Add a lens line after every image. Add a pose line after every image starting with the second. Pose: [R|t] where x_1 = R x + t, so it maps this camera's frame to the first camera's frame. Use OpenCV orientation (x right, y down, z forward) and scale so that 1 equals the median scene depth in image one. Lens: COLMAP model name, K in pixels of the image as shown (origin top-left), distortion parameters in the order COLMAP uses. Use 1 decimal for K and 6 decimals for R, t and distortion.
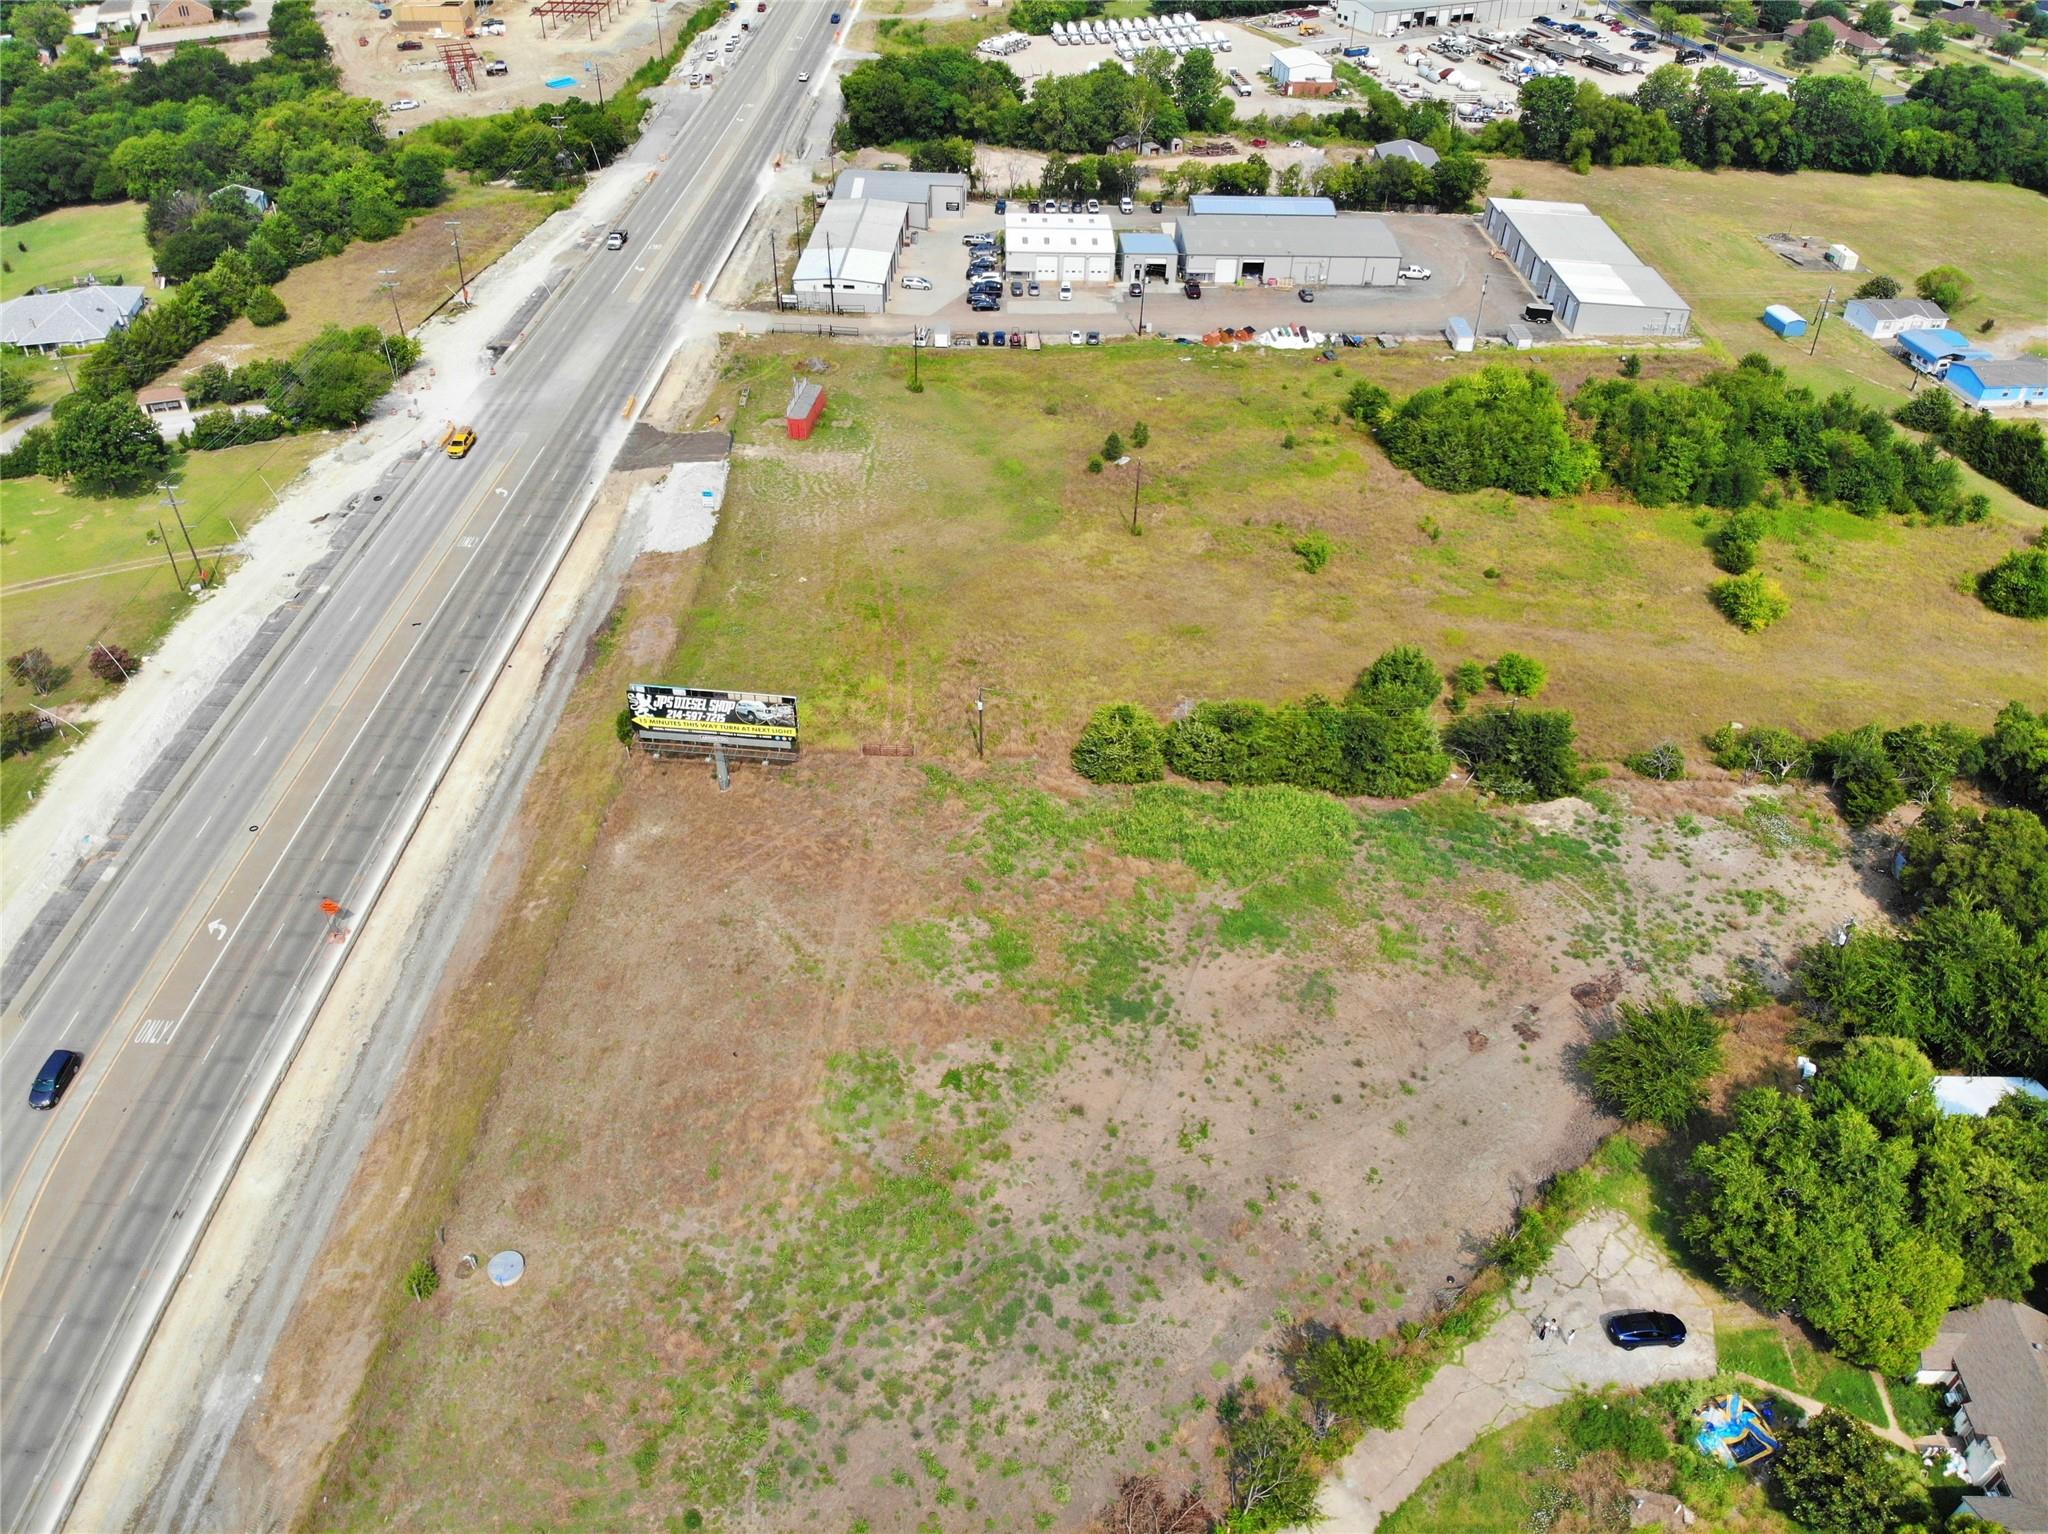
lens RADIAL K [[1473.1, 0, 1022.2], [0, 1473.1, 726.9], [0, 0, 1]] dist [0.169027, -0.374456]
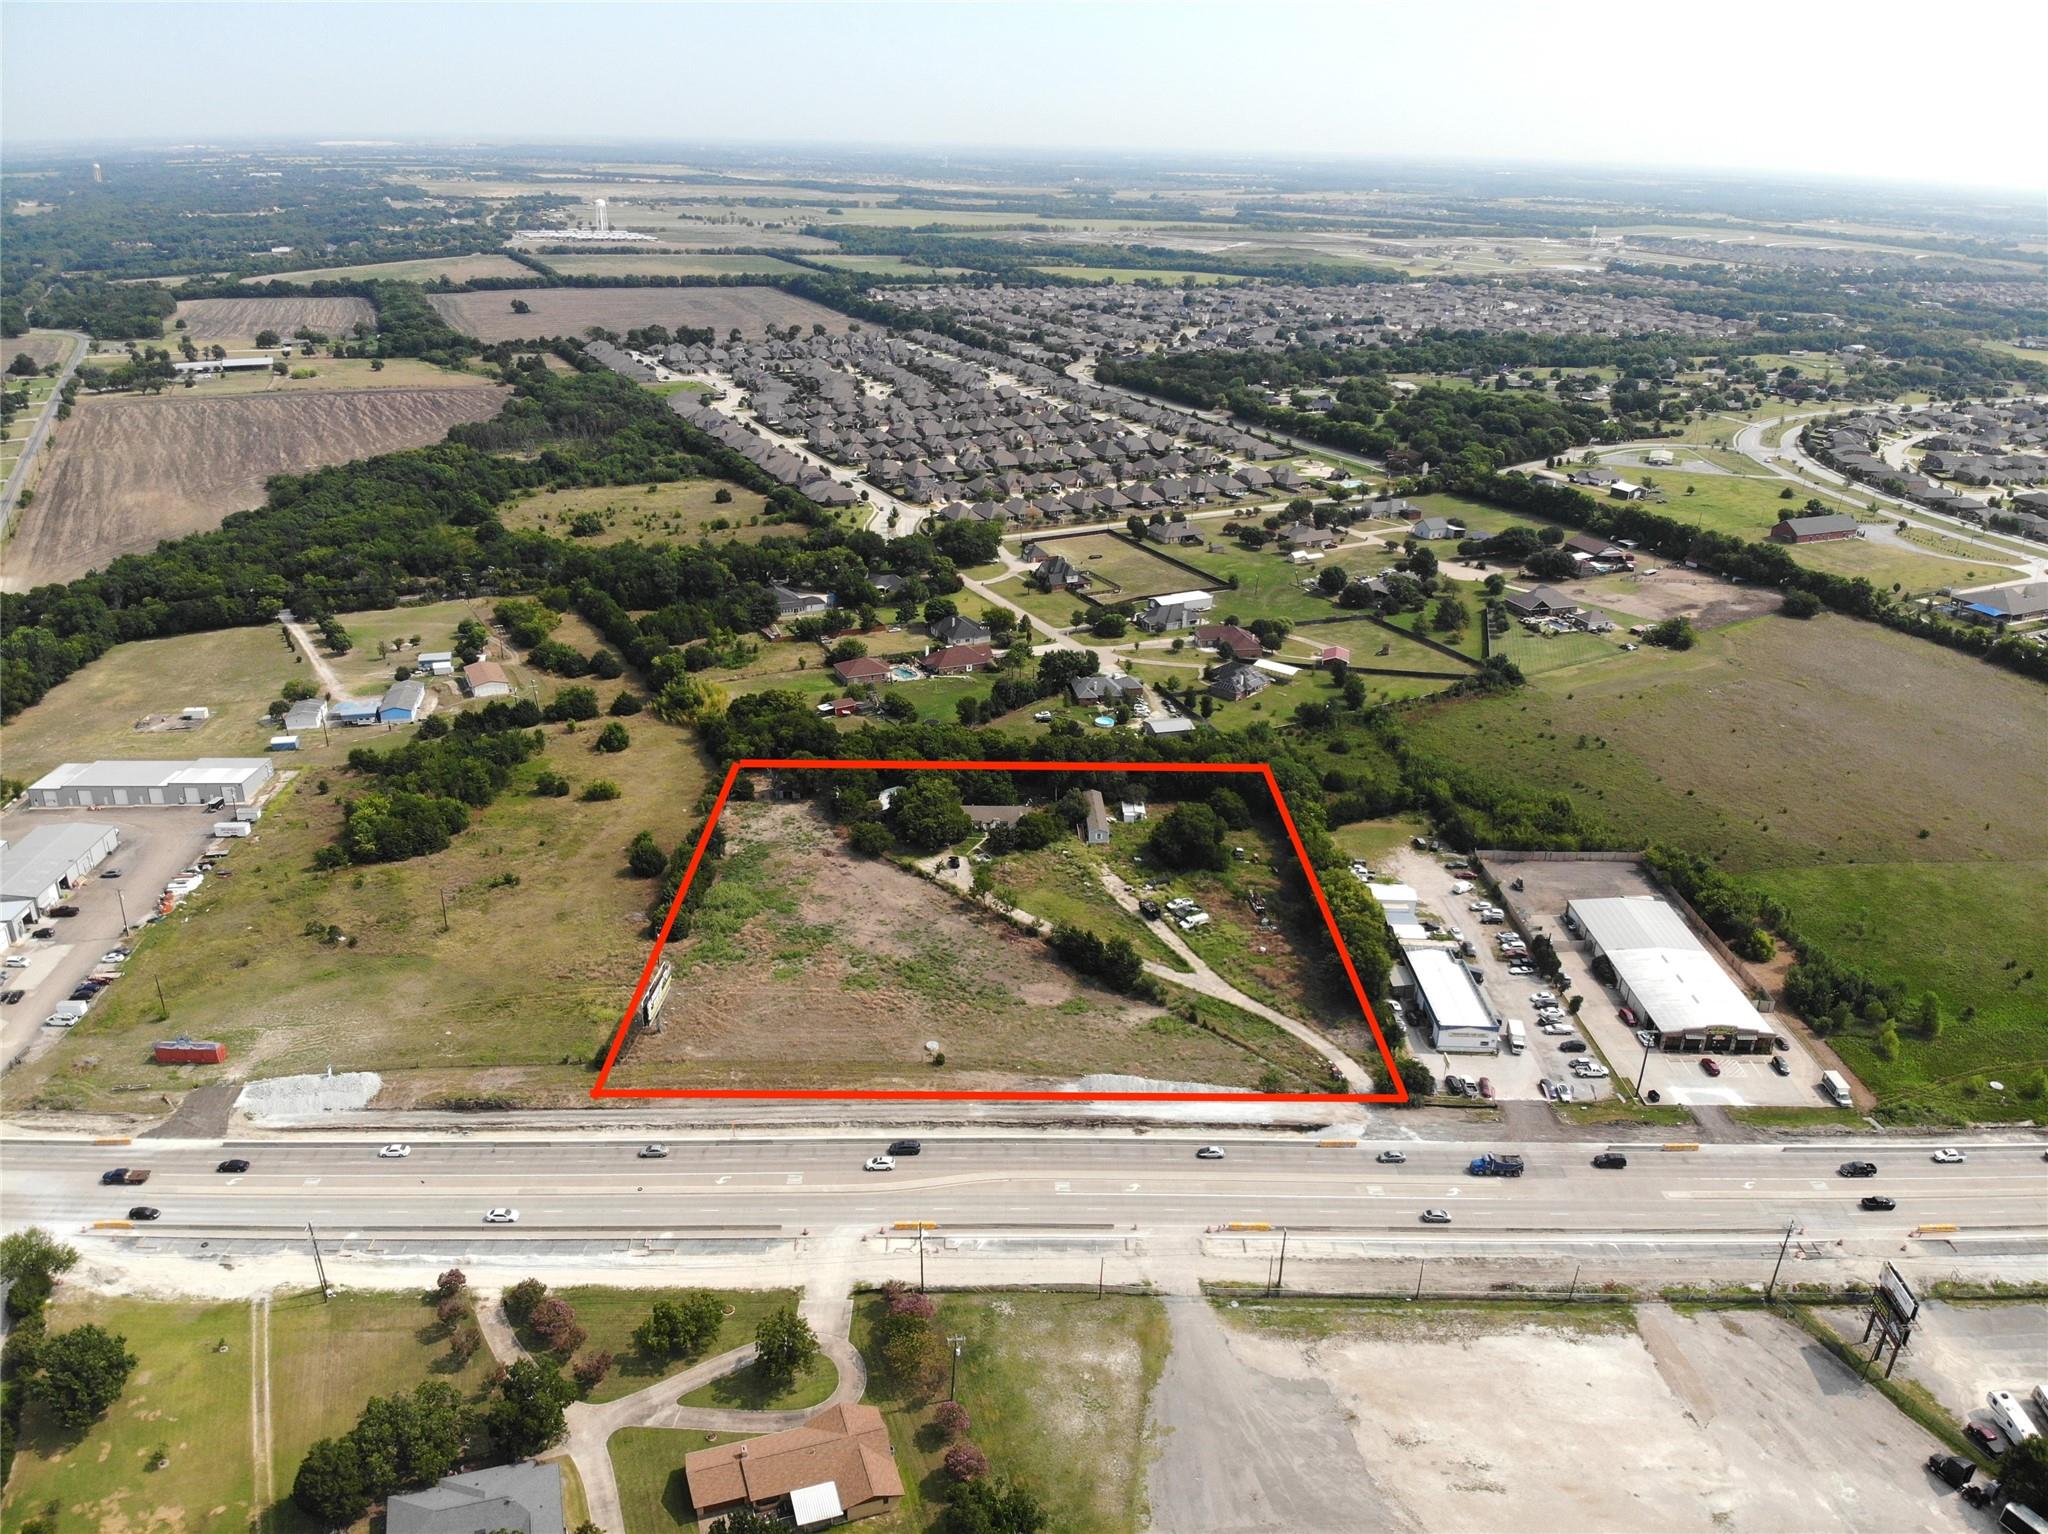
lens RADIAL K [[1473.1, 0, 1022.2], [0, 1473.1, 726.9], [0, 0, 1]] dist [0.169027, -0.374456]
pose [[-0.038454, -0.383178, 0.922874, -1.744793], [0.590150, 0.736578, 0.330418, -0.580903], [-0.806377, 0.557340, 0.197808, -0.011368]]
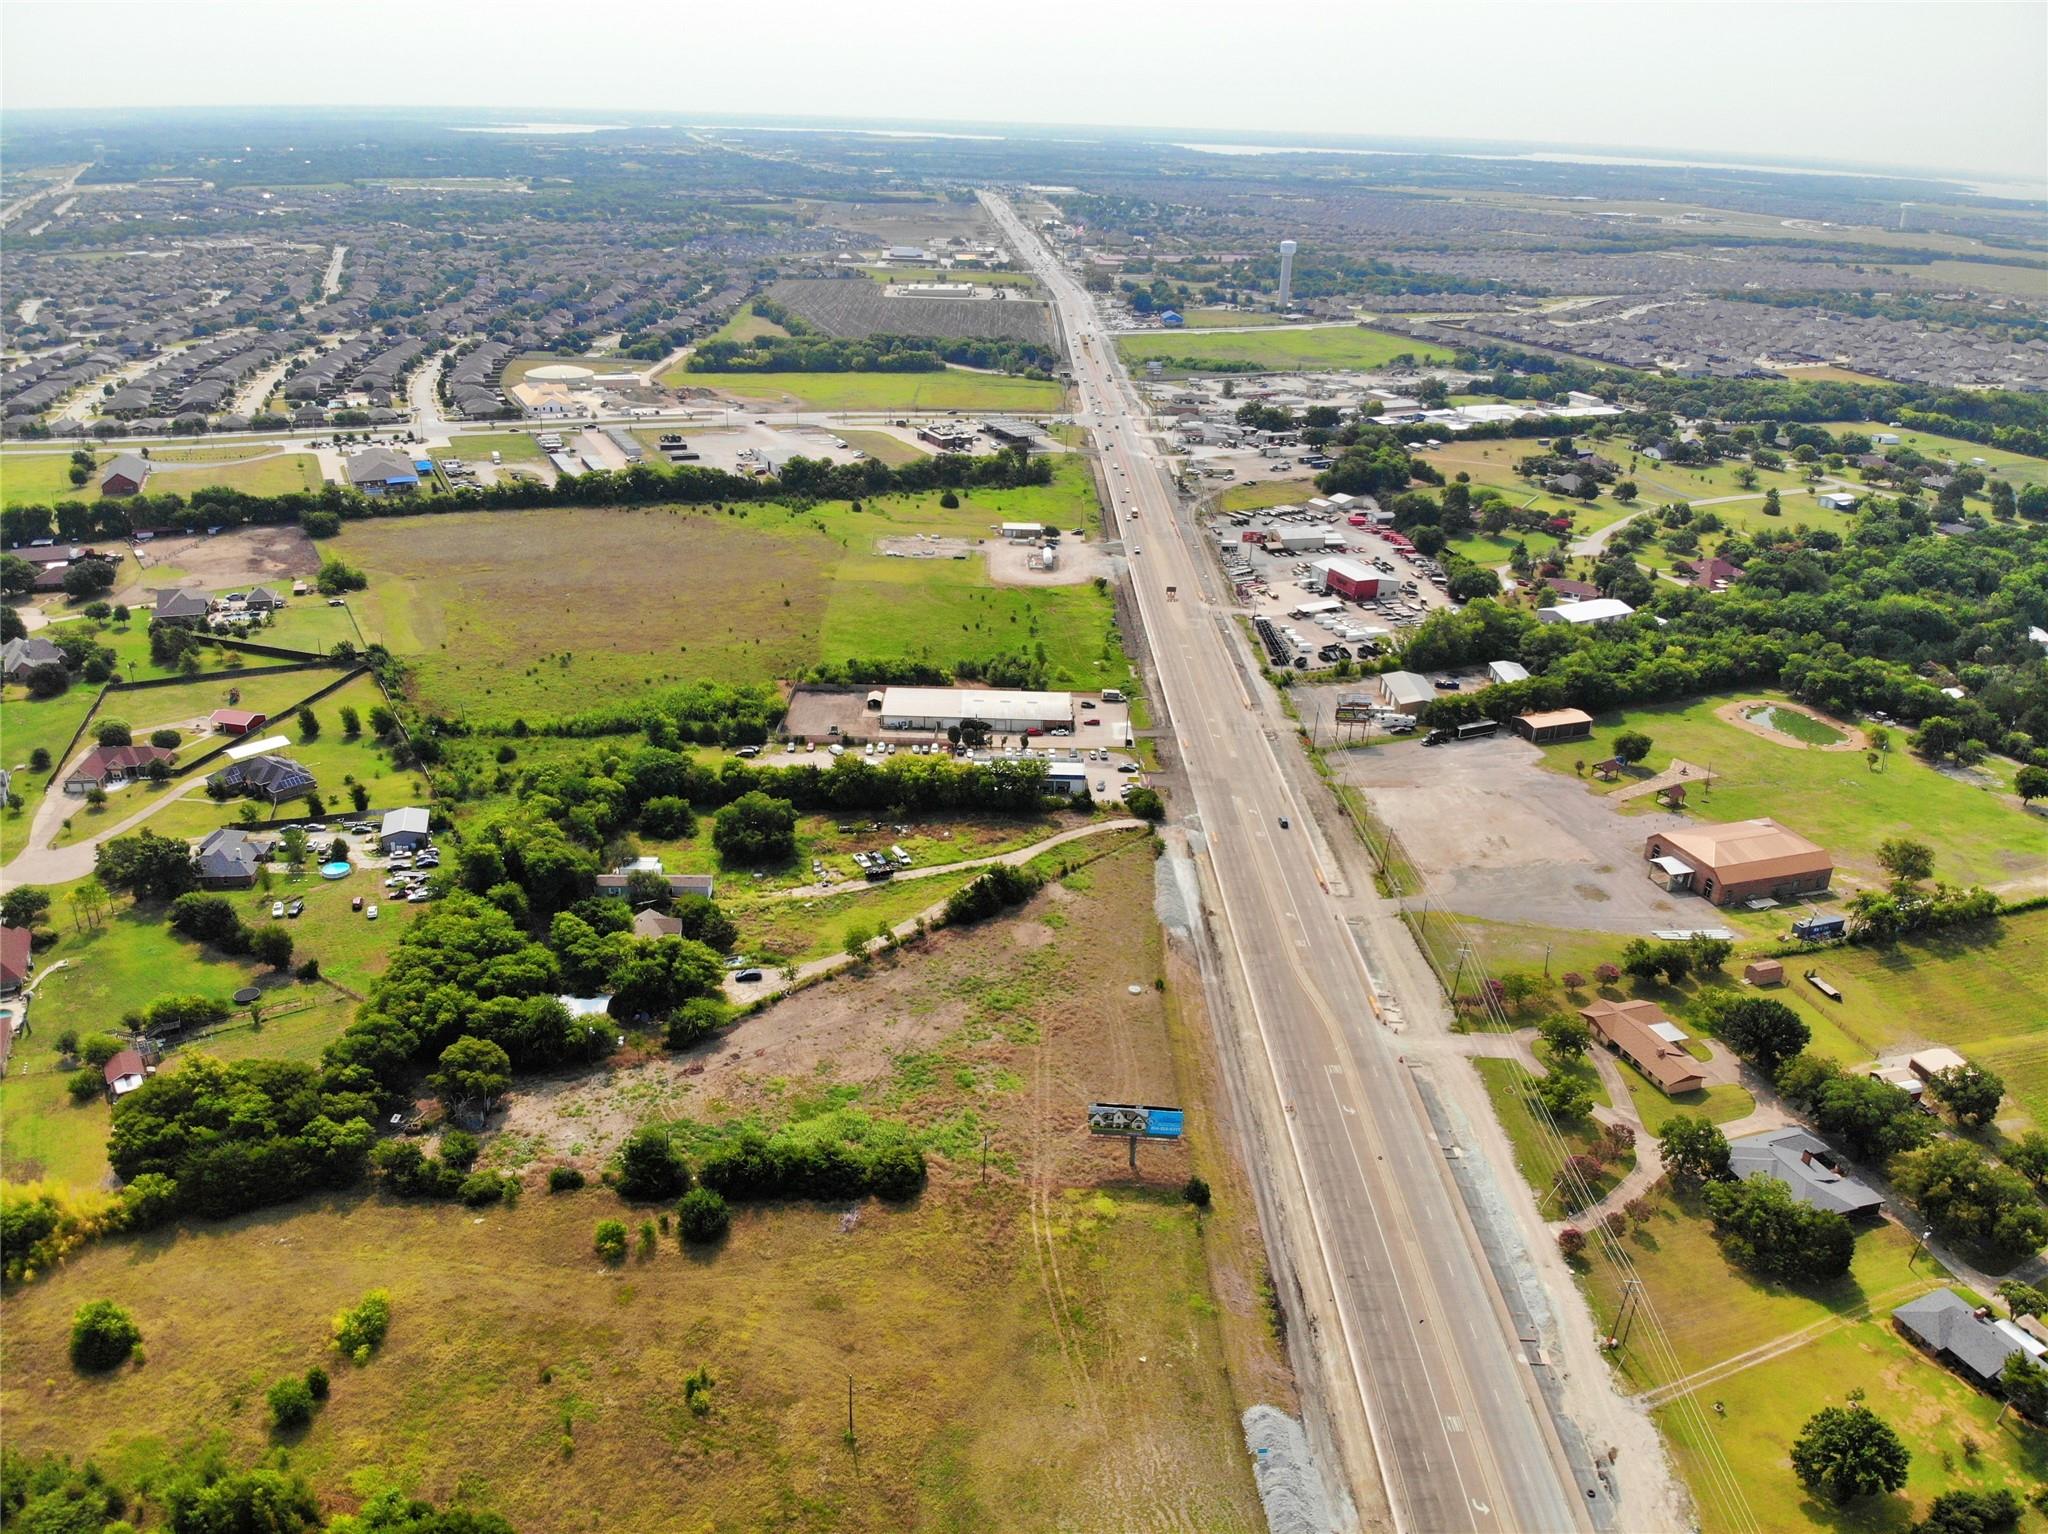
lens RADIAL K [[1473.1, 0, 1022.2], [0, 1473.1, 726.9], [0, 0, 1]] dist [0.169027, -0.374456]
pose [[-0.997785, -0.036641, -0.055529, 0.036121], [-0.066437, 0.505097, 0.860502, -1.551686], [-0.003482, 0.862285, -0.506412, 1.317601]]
